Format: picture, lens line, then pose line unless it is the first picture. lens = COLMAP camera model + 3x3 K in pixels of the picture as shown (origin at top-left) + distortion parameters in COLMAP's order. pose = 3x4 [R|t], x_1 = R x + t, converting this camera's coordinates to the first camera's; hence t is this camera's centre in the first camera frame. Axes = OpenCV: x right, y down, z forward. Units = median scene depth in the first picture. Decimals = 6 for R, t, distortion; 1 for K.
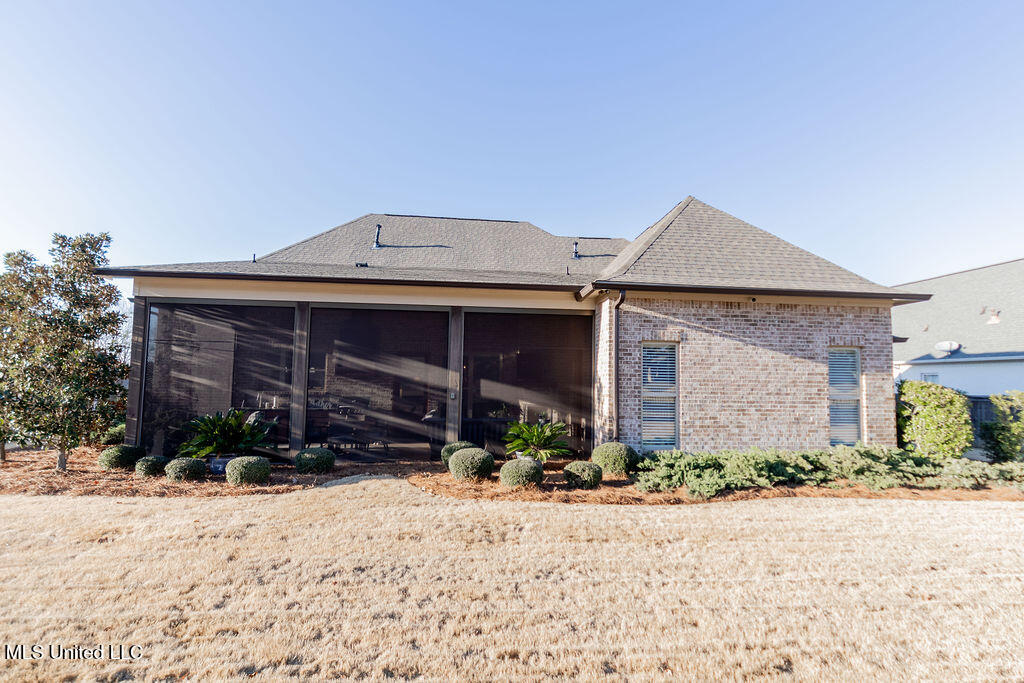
lens RADIAL K [[478.8, 0, 559.5], [0, 478.8, 358.7], [0, 0, 1]] dist [-0.010858, 0.003998]
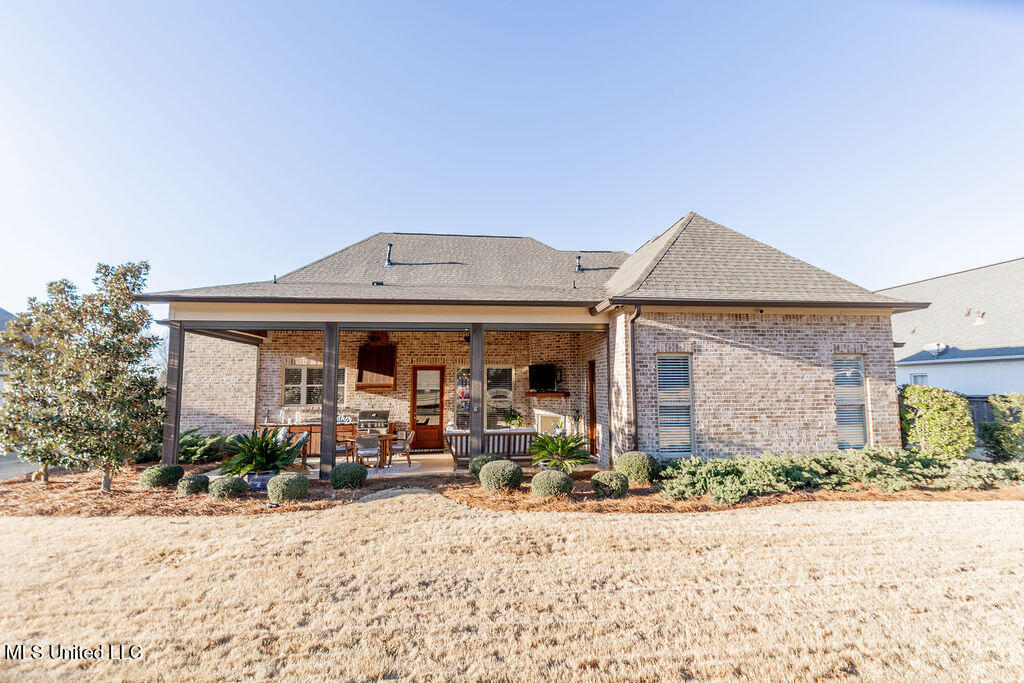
lens RADIAL K [[478.8, 0, 509.6], [0, 478.8, 341.2], [0, 0, 1]] dist [-0.010858, 0.003998]
pose [[0.999768, -0.021197, 0.003790, -0.168360], [0.021288, 0.999443, -0.025683, -0.047186], [-0.003243, 0.025758, 0.999663, -0.050194]]
